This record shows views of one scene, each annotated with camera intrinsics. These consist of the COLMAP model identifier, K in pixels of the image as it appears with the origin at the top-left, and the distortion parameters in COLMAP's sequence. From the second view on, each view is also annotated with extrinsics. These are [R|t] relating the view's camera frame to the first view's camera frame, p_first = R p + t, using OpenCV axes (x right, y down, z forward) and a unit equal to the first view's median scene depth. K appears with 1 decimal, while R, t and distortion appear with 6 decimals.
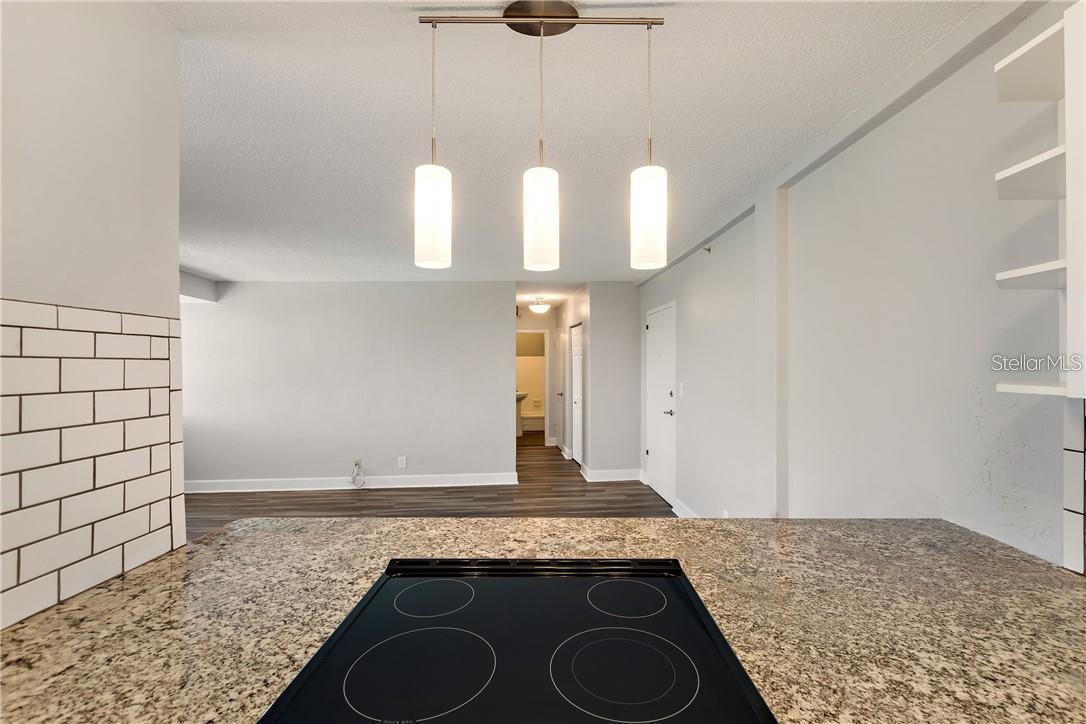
lens RADIAL K [[473.0, 0, 551.3], [0, 473.0, 362.4], [0, 0, 1]] dist [0.002592, -0.002891]
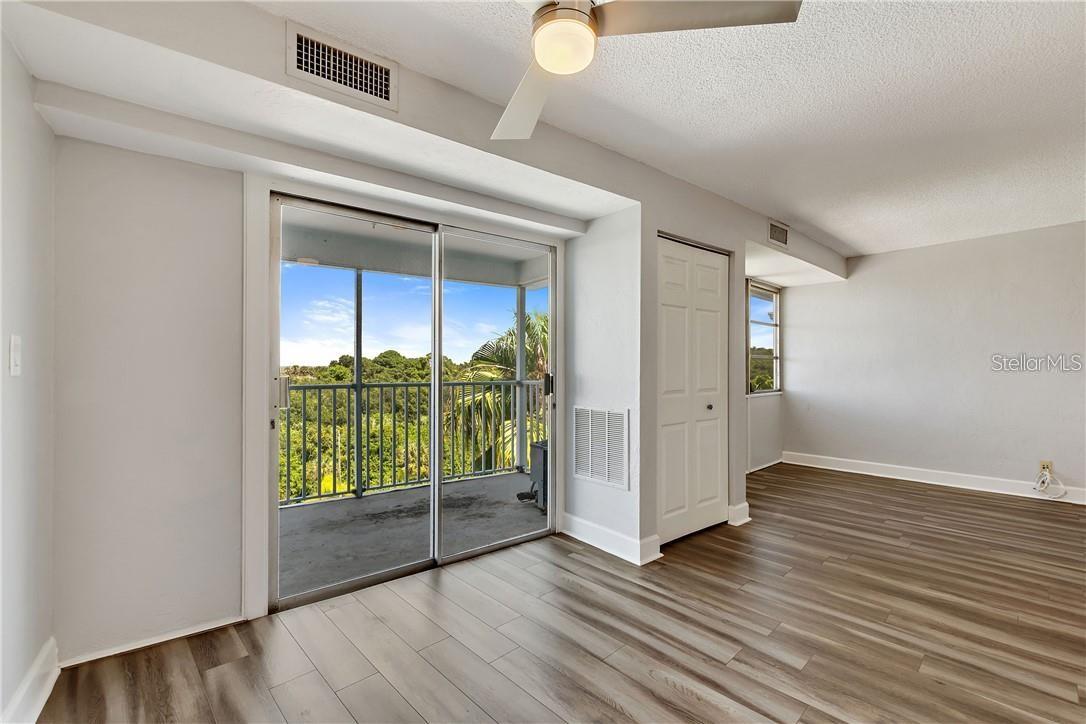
lens RADIAL K [[473.0, 0, 550.0], [0, 473.0, 366.7], [0, 0, 1]] dist [0.002592, -0.002891]
pose [[0.627182, 0.002239, -0.778869, -1.295038], [0.004852, 0.999965, 0.006782, 0.178760], [0.778857, -0.008033, 0.627150, -0.383927]]
